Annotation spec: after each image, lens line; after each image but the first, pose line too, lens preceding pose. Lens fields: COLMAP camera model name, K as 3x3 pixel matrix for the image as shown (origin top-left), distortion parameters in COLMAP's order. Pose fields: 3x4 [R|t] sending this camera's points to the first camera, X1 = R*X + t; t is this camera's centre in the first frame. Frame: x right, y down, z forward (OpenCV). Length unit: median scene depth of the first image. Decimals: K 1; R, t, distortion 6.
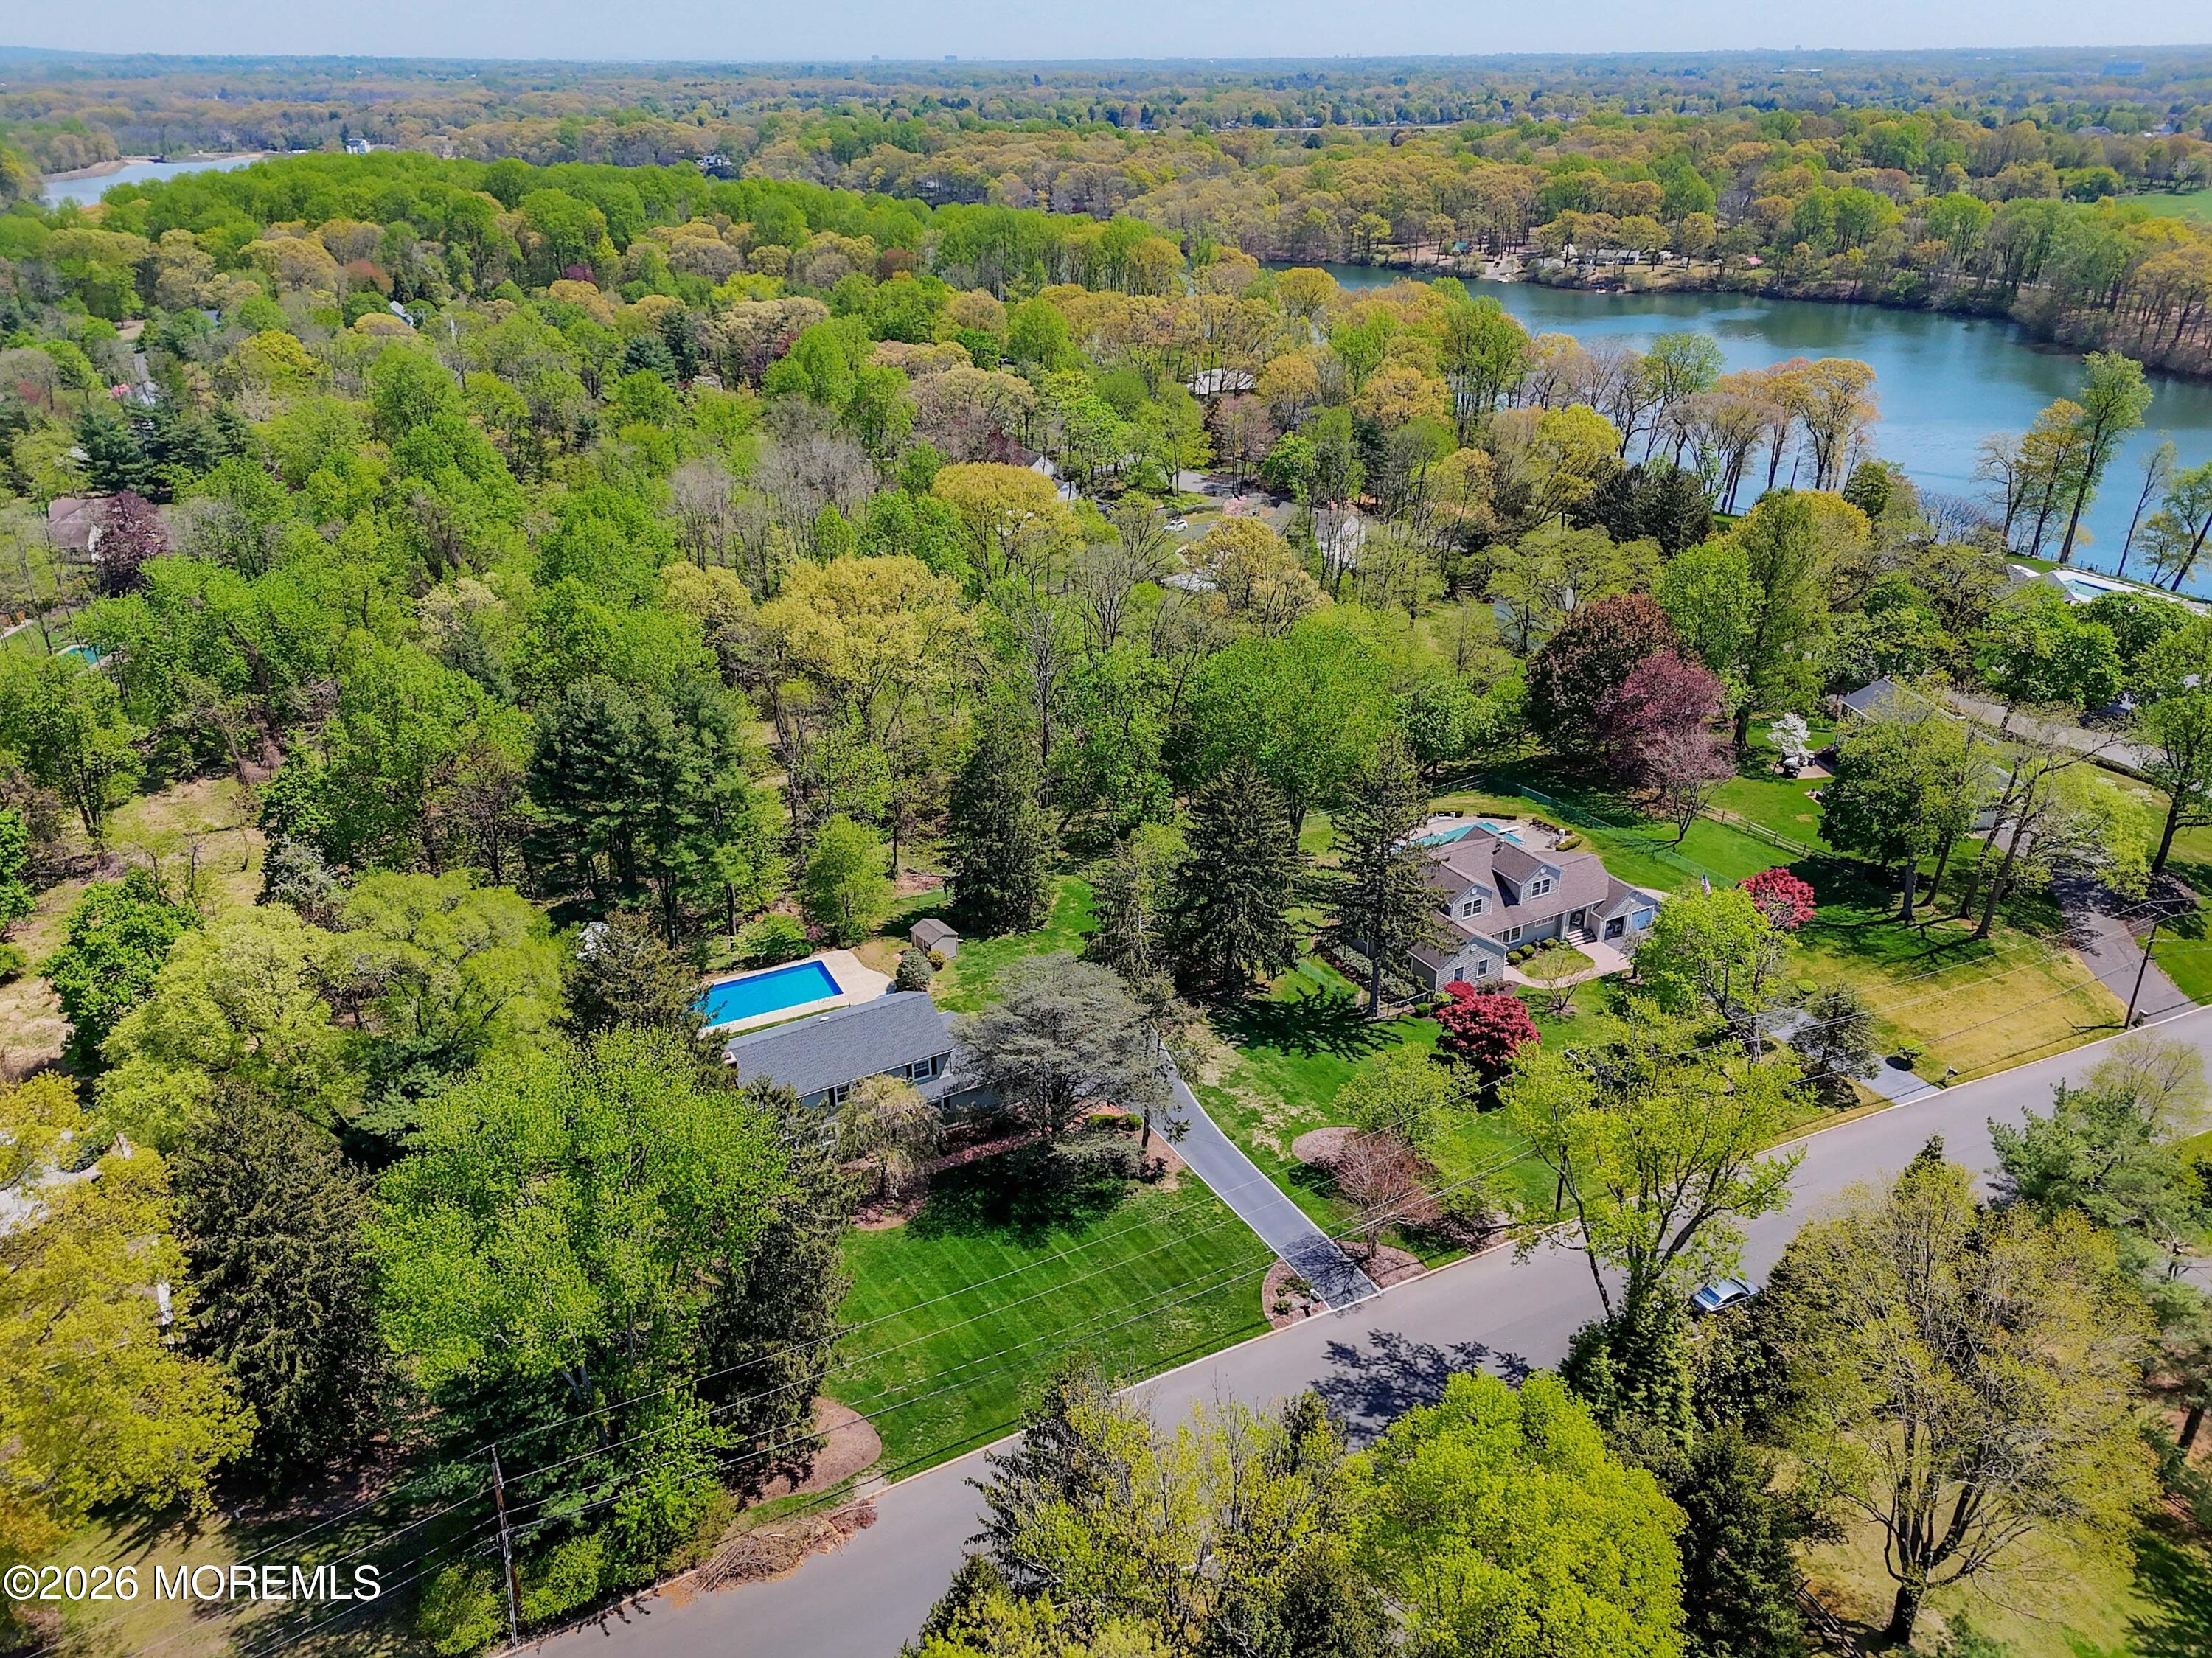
lens RADIAL K [[1649.5, 0, 1114.3], [0, 1649.5, 818.1], [0, 0, 1]] dist [0.065828, -0.055098]
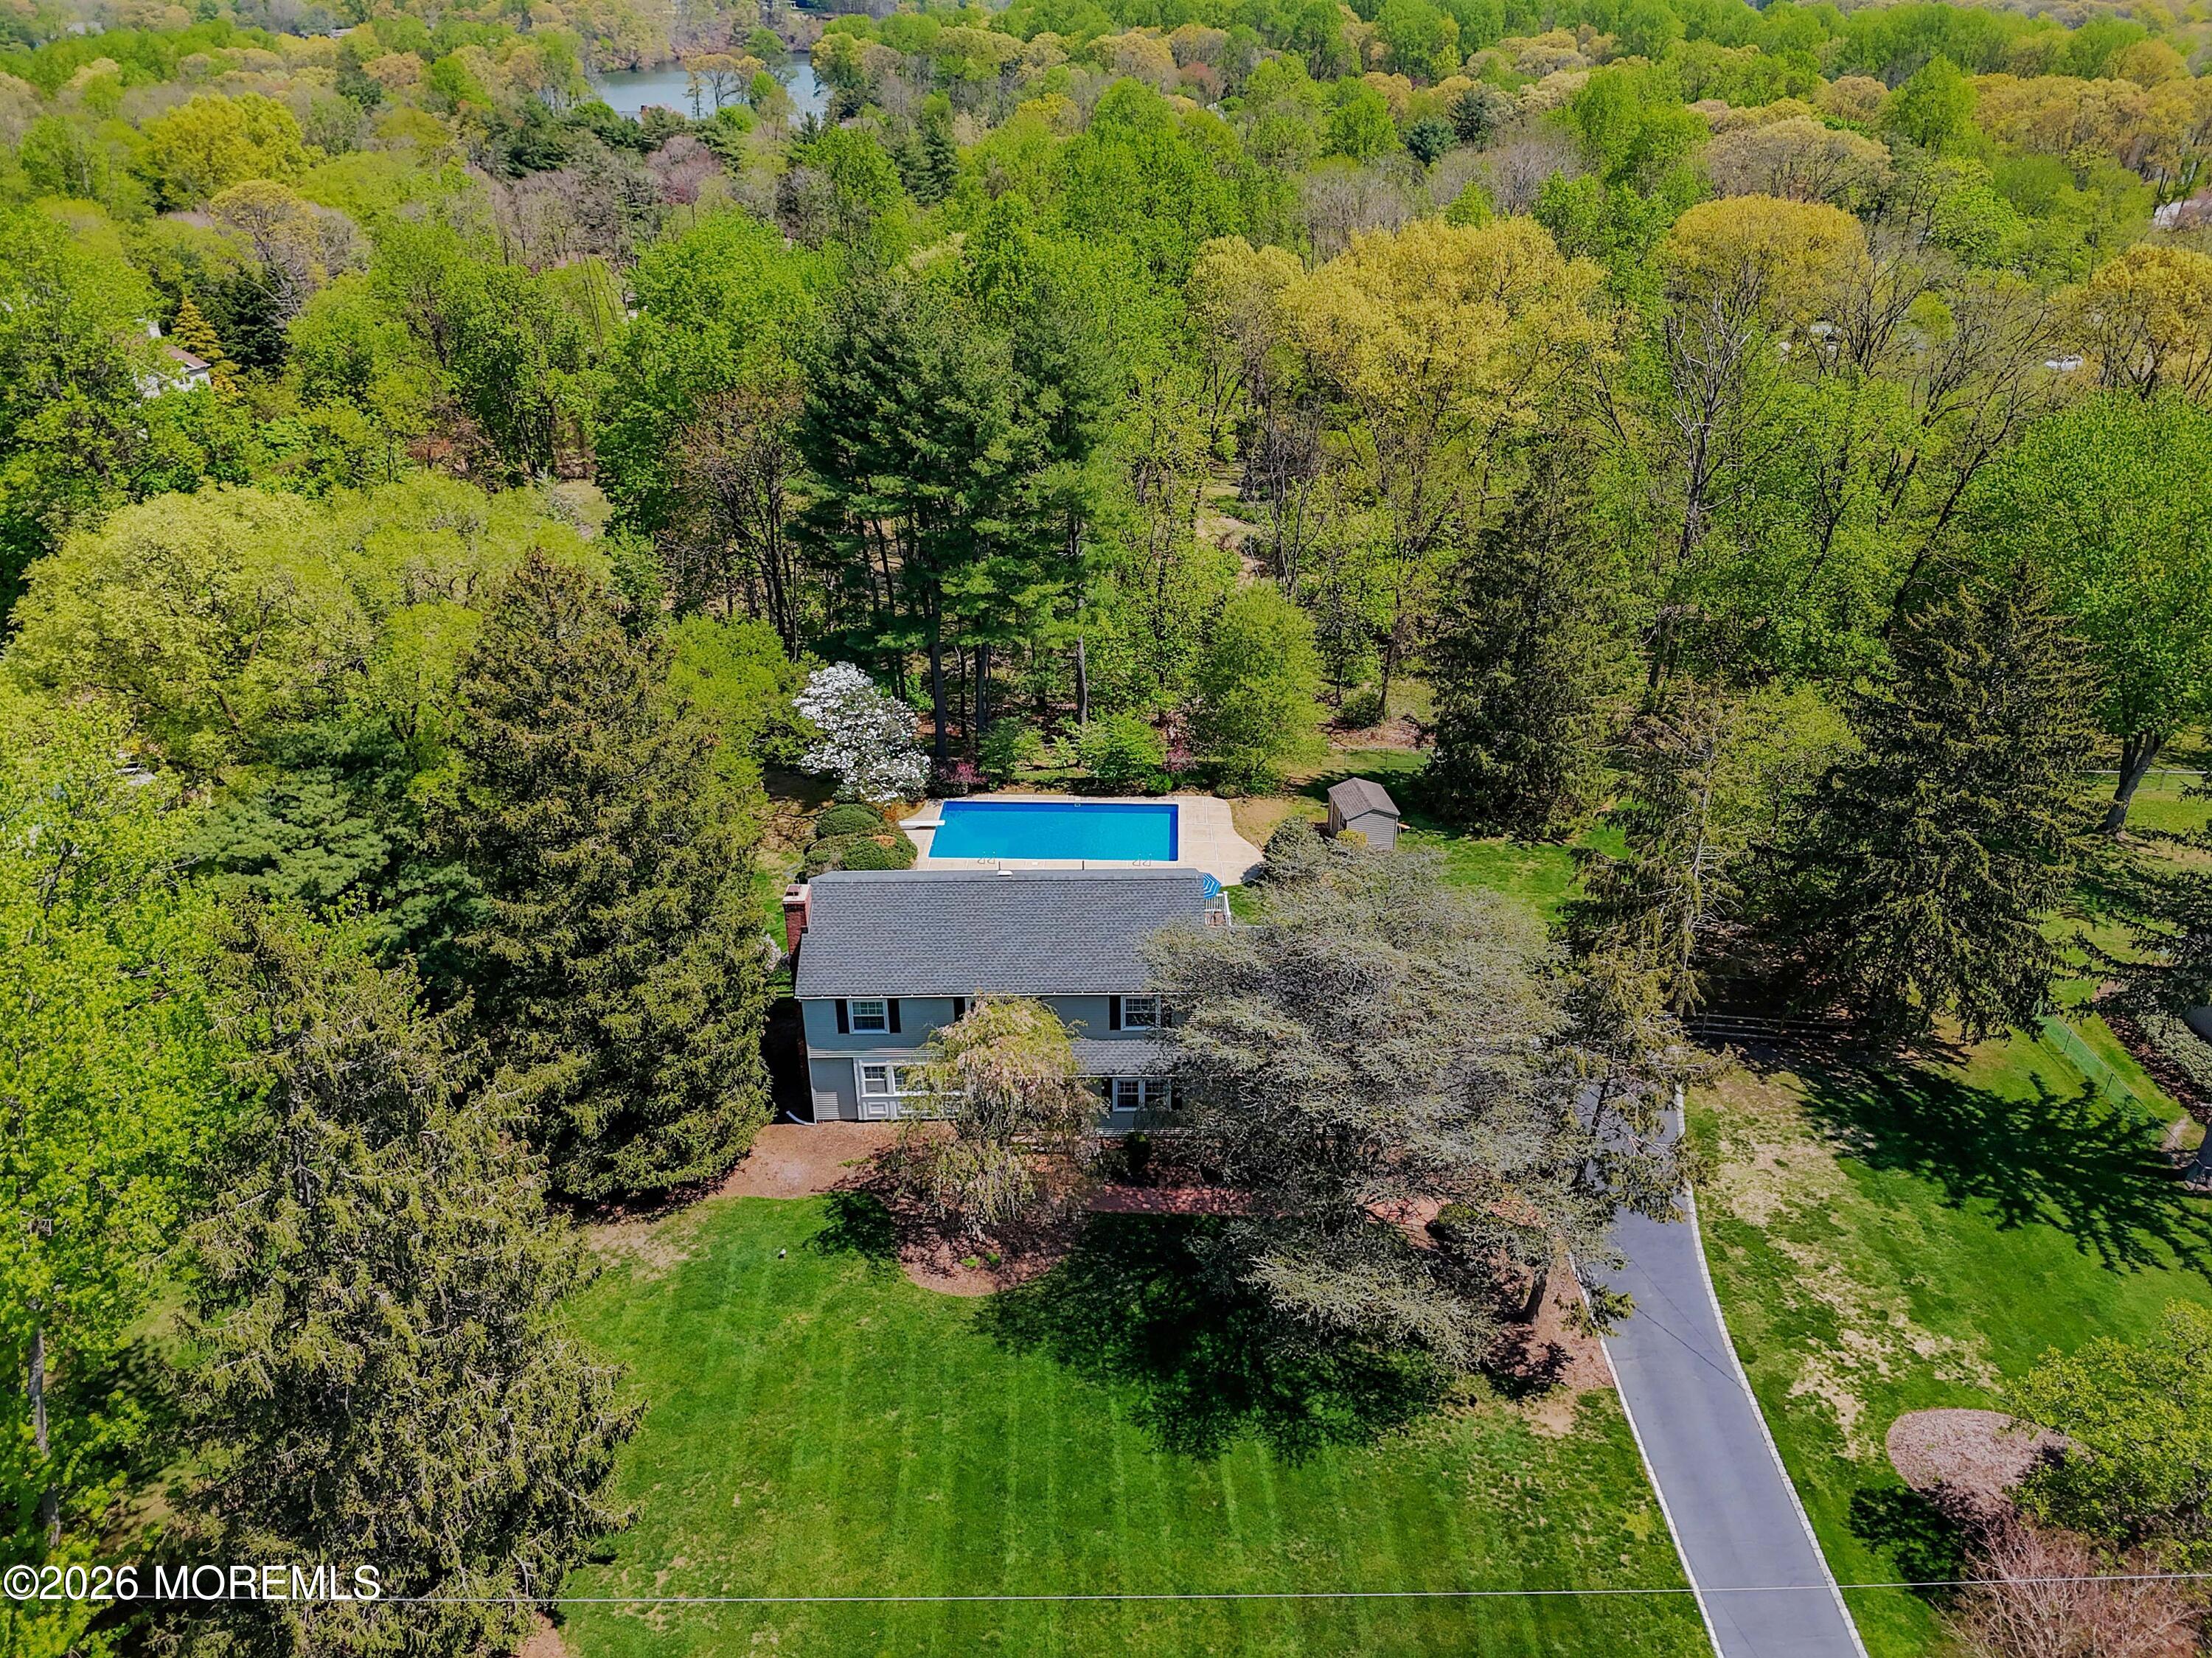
lens RADIAL K [[1649.5, 0, 1092.2], [0, 1649.5, 844.9], [0, 0, 1]] dist [0.065828, -0.055098]
pose [[0.873084, 0.231141, -0.429300, 0.067136], [-0.201276, 0.972826, 0.114440, 0.037539], [0.444086, -0.013508, 0.895882, 0.447486]]
